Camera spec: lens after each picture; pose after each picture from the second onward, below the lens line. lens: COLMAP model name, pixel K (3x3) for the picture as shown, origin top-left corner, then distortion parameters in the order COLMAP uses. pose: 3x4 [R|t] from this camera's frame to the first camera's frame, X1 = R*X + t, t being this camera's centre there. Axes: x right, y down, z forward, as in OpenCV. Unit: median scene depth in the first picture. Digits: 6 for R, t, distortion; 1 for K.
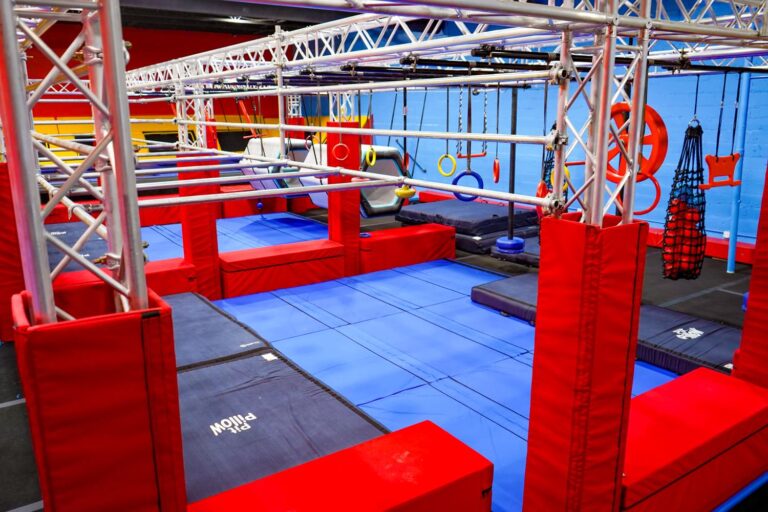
lens RADIAL K [[598.6, 0, 380.0], [0, 598.6, 255.3], [0, 0, 1]] dist [-0.001886, 0.007680]
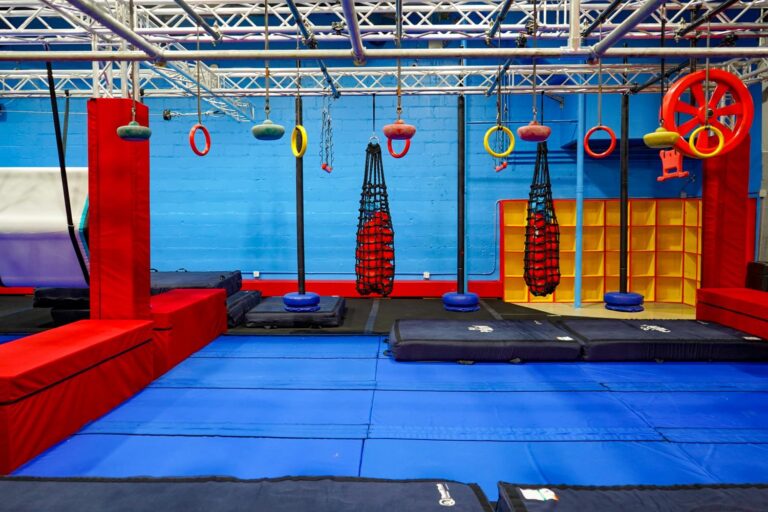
lens RADIAL K [[611.7, 0, 384.2], [0, 611.7, 259.9], [0, 0, 1]] dist [-0.007727, 0.006886]
pose [[0.595156, -0.045235, 0.802336, -0.366422], [0.180489, 0.980431, -0.078607, 0.011000], [-0.783079, 0.191597, 0.591674, 0.485207]]
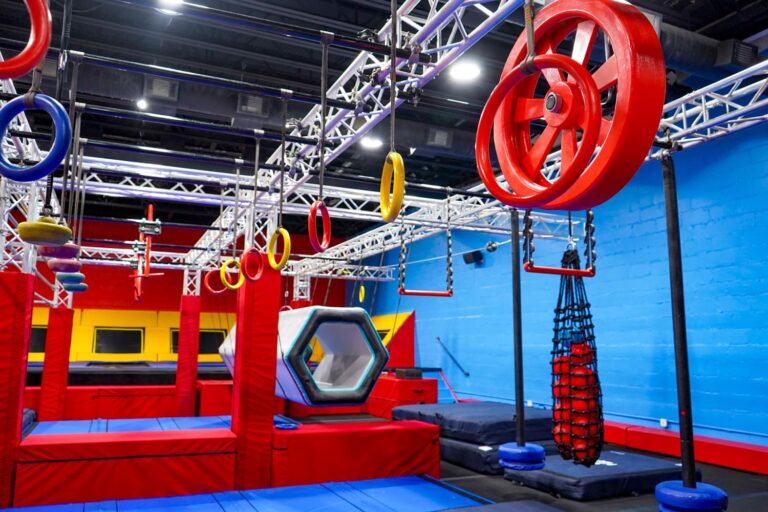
lens RADIAL K [[611.7, 0, 370.4], [0, 611.7, 262.6], [0, 0, 1]] dist [-0.007727, 0.006886]
pose [[0.980689, -0.006025, -0.195481, 0.206012], [-0.065173, 0.932328, -0.355693, 0.032744], [0.184395, 0.361564, 0.913931, 0.361696]]
